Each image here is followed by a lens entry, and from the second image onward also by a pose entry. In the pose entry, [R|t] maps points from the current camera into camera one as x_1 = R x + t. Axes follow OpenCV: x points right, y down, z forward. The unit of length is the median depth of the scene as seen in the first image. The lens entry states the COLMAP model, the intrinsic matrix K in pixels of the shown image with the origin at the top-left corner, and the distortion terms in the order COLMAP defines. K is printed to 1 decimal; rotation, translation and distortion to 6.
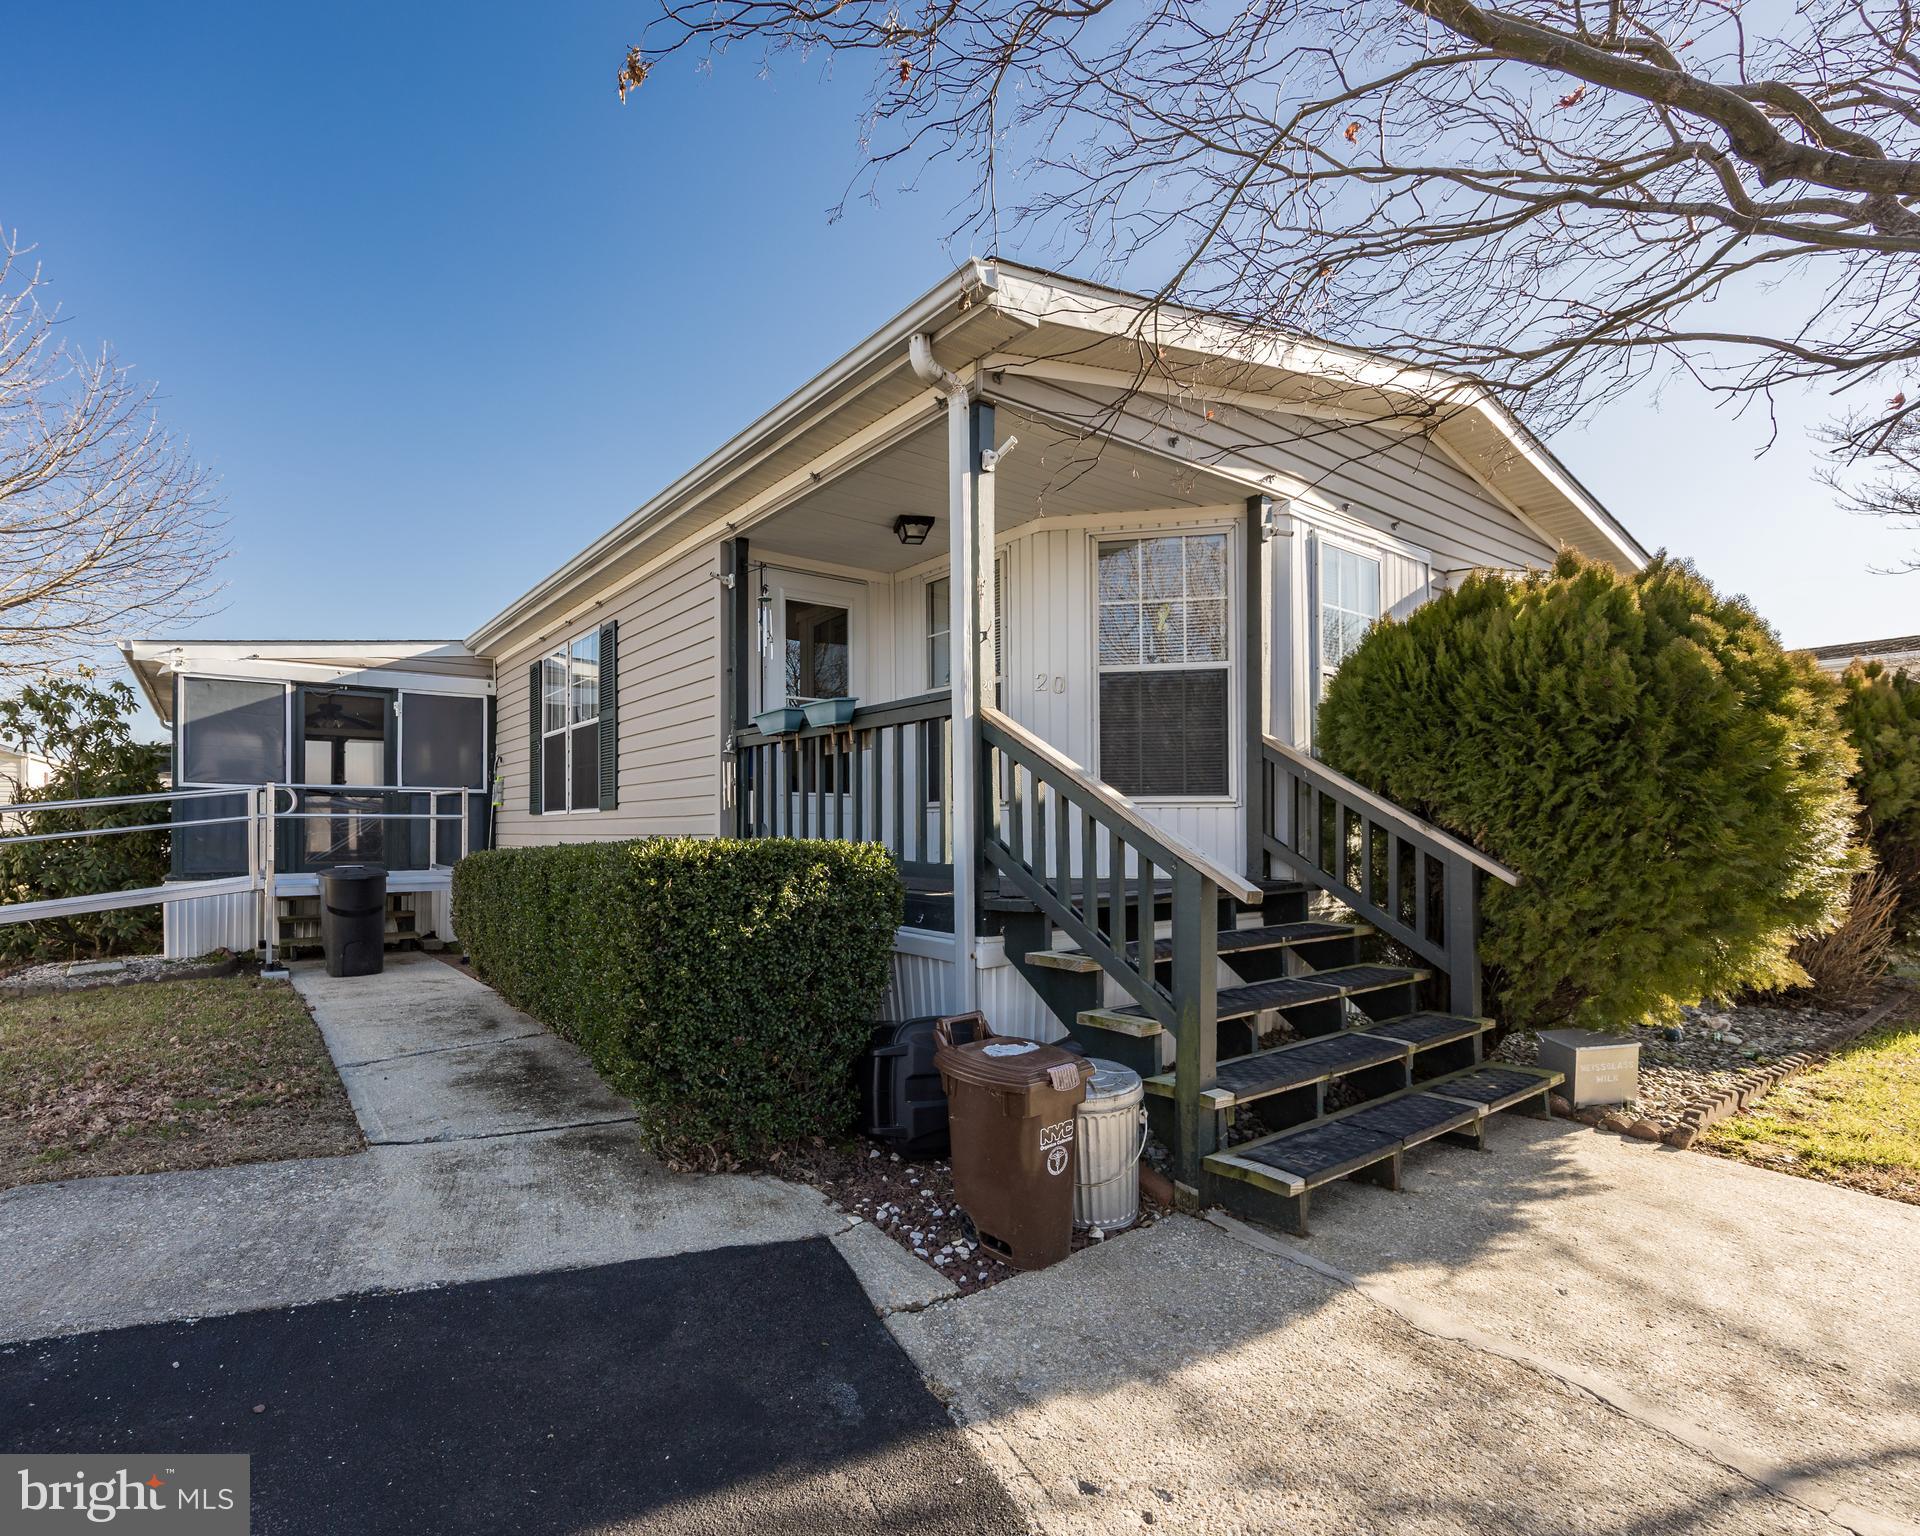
lens RADIAL K [[956.7, 0, 888.8], [0, 956.7, 815.8], [0, 0, 1]] dist [-0.002329, 0.000589]
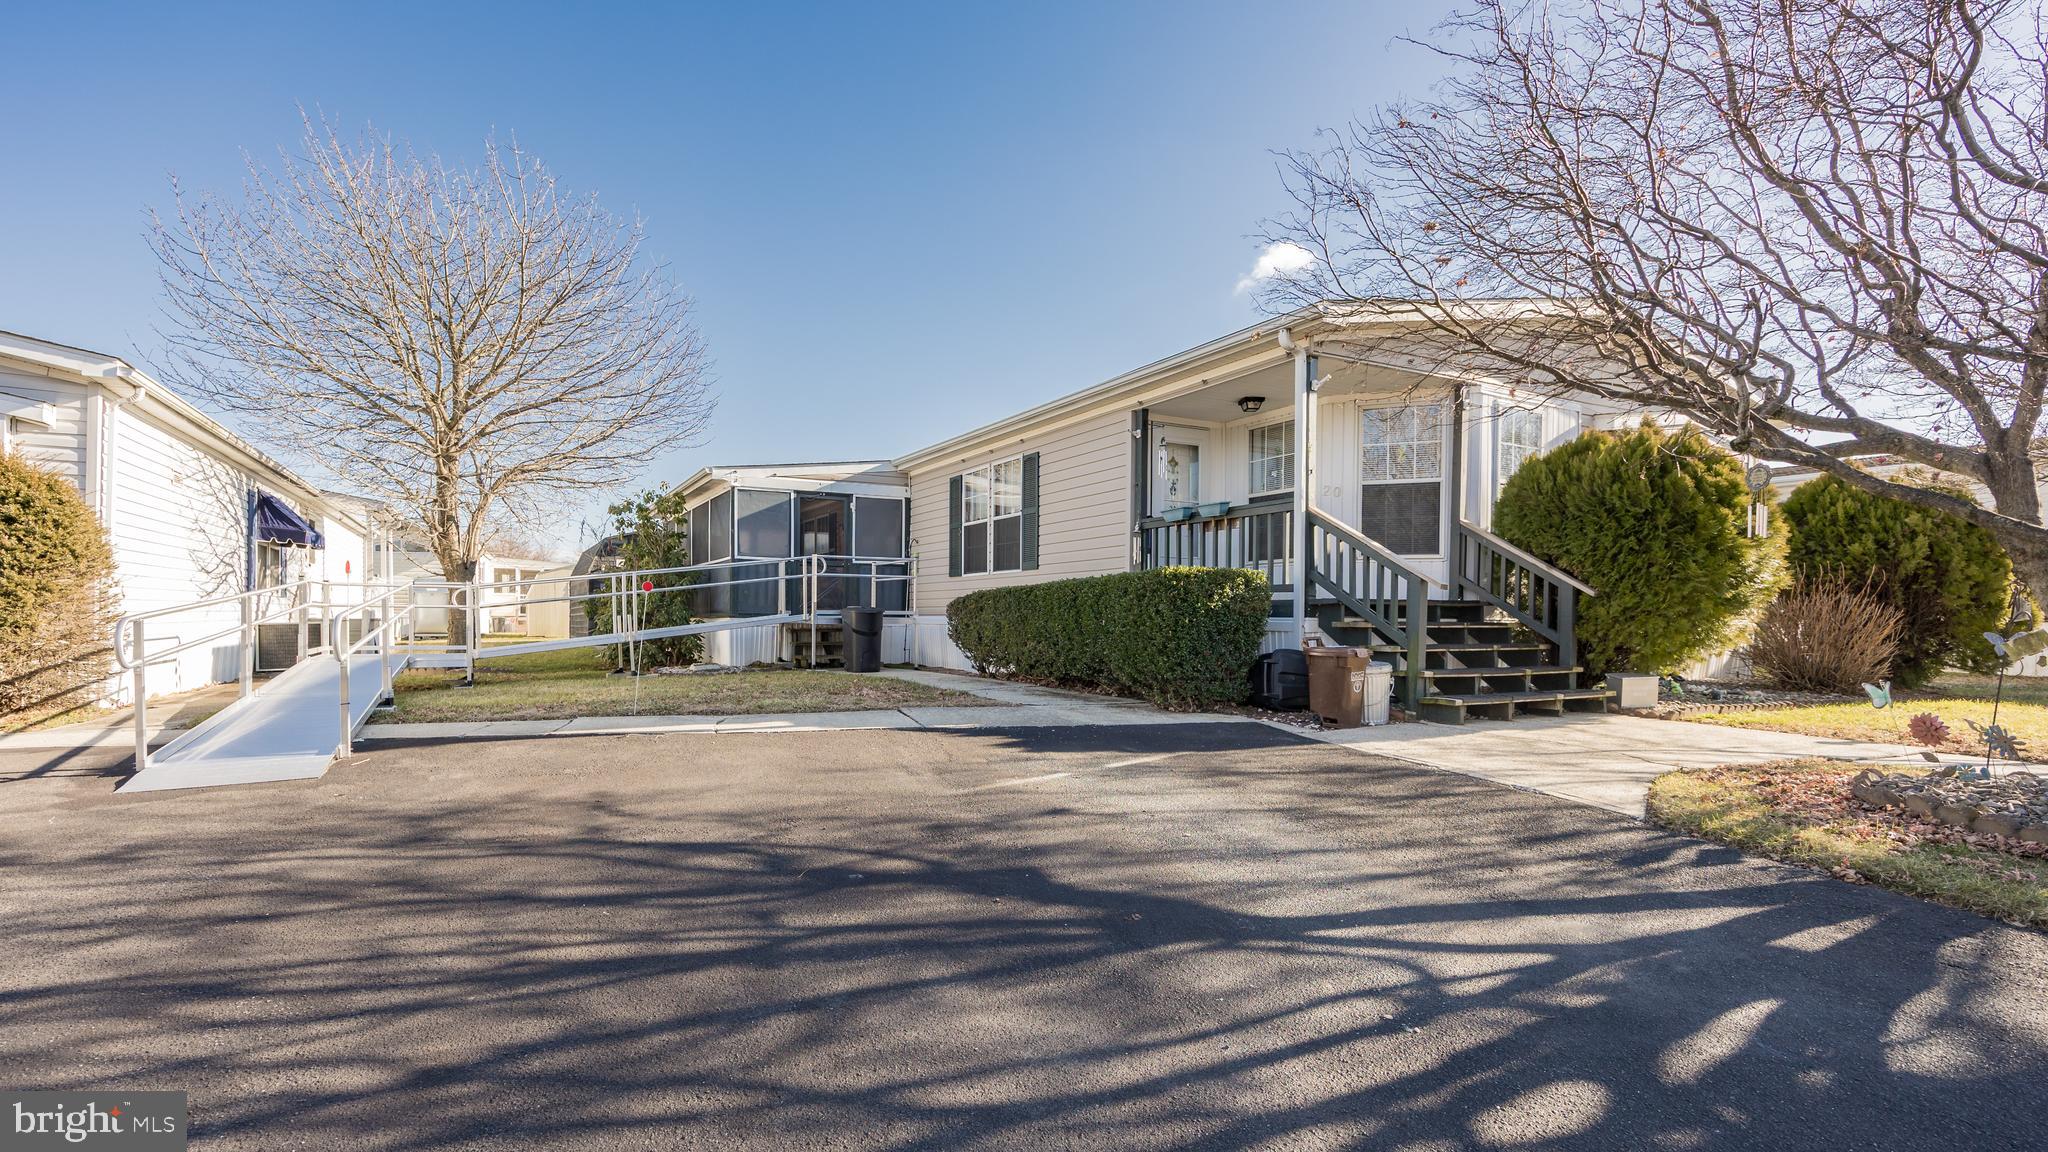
lens RADIAL K [[1019.1, 0, 885.2], [0, 1019.1, 650.4], [0, 0, 1]] dist [-0.013333, 0.000211]
pose [[0.985239, 0.013544, -0.170647, -0.297116], [-0.007377, 0.999298, 0.036725, 0.085492], [0.171024, -0.034924, 0.984648, -0.923457]]
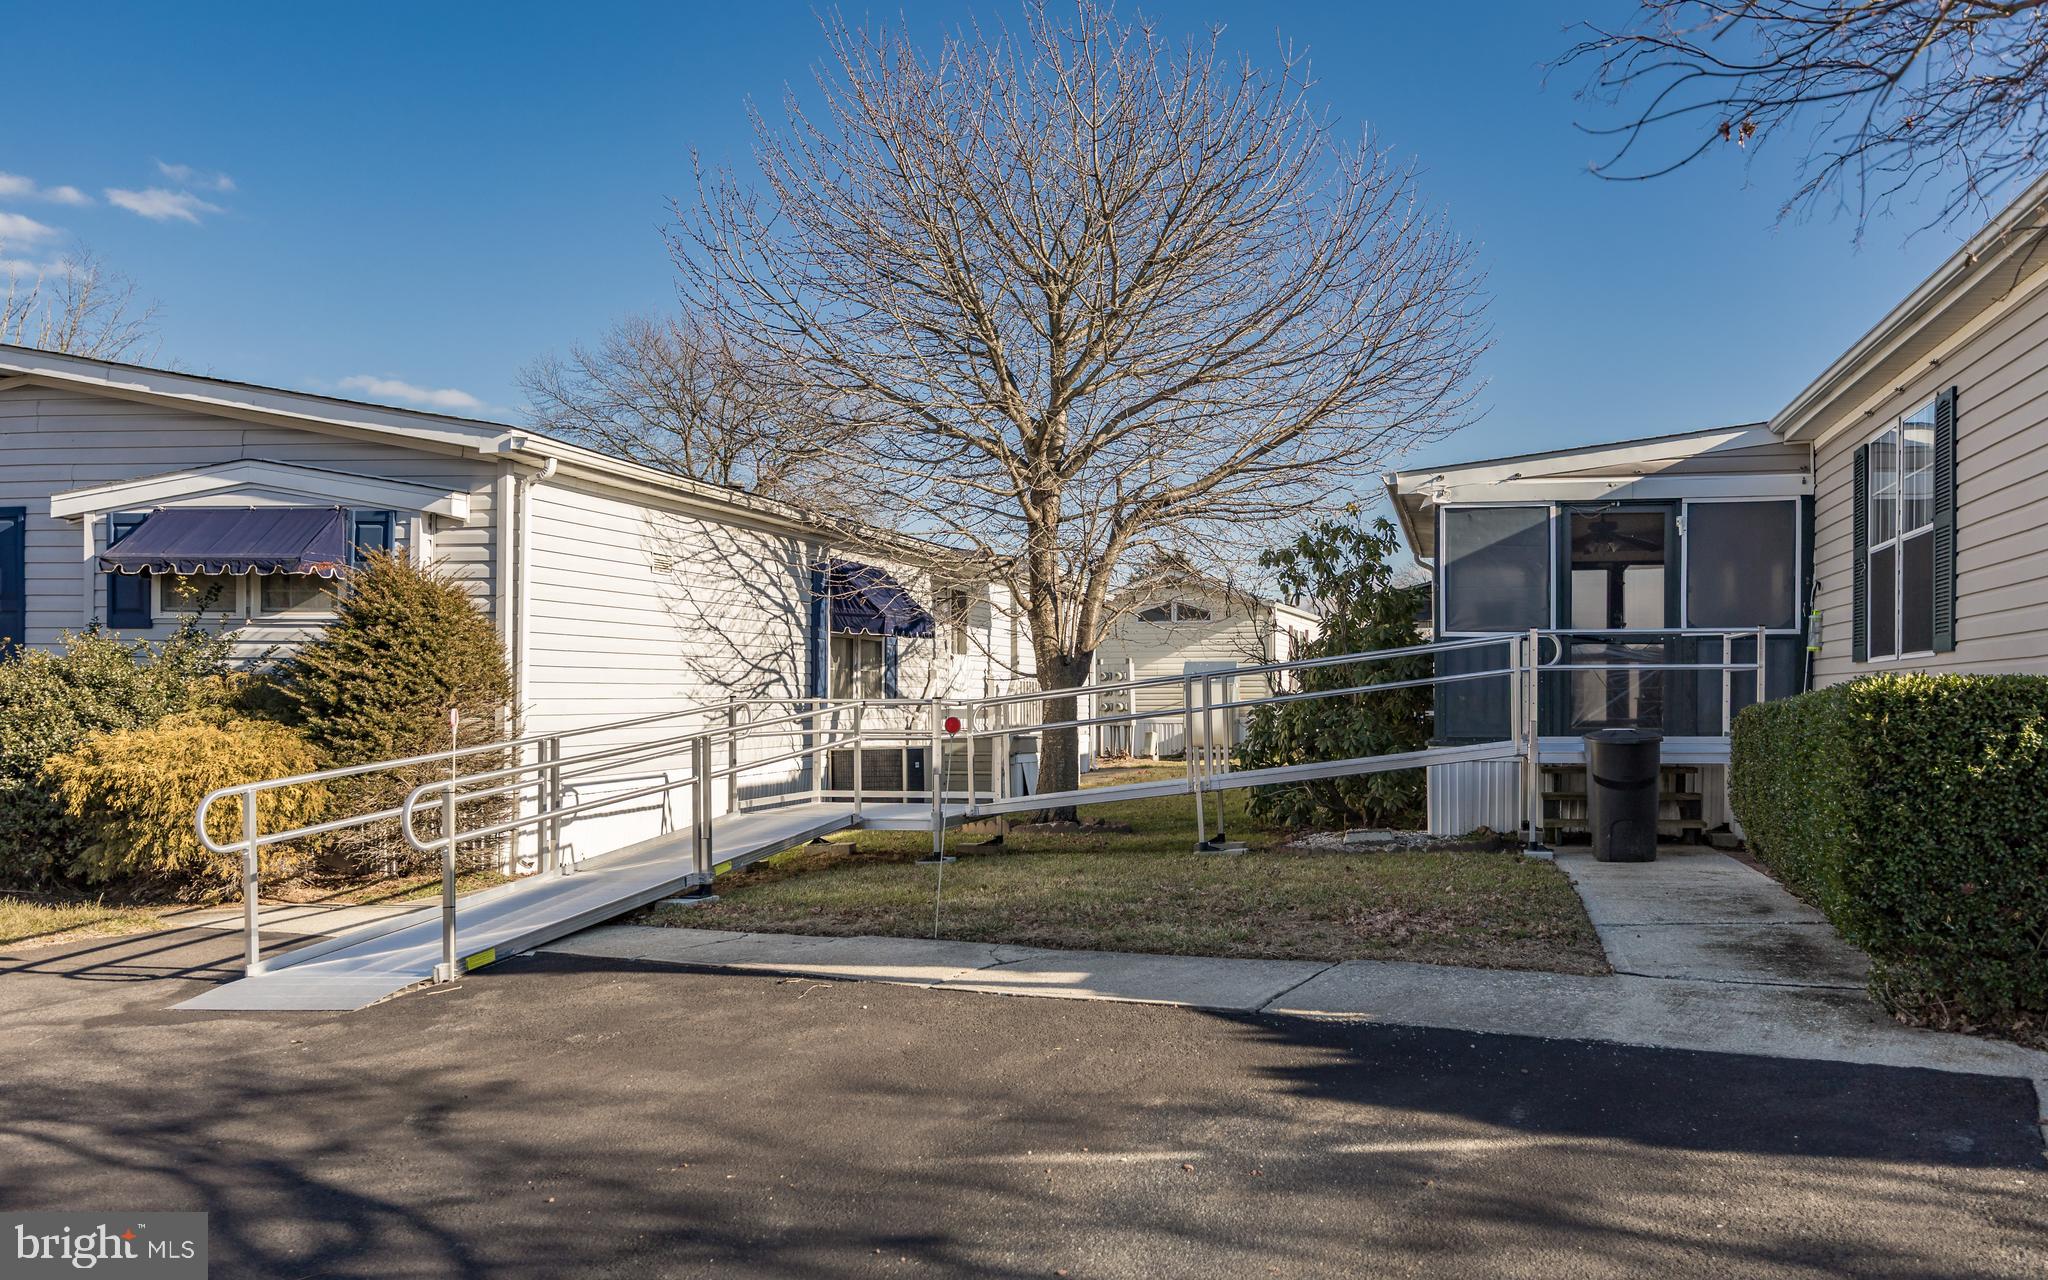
lens RADIAL K [[1773.7, 0, 1024.0], [0, 1773.7, 743.1], [0, 0, 1]] dist [-0.003244, -0.008130]
pose [[0.656212, 0.016760, -0.754390, 0.321383], [0.010107, 0.999468, 0.030997, 0.017316], [0.754509, -0.027965, 0.655694, -0.492700]]
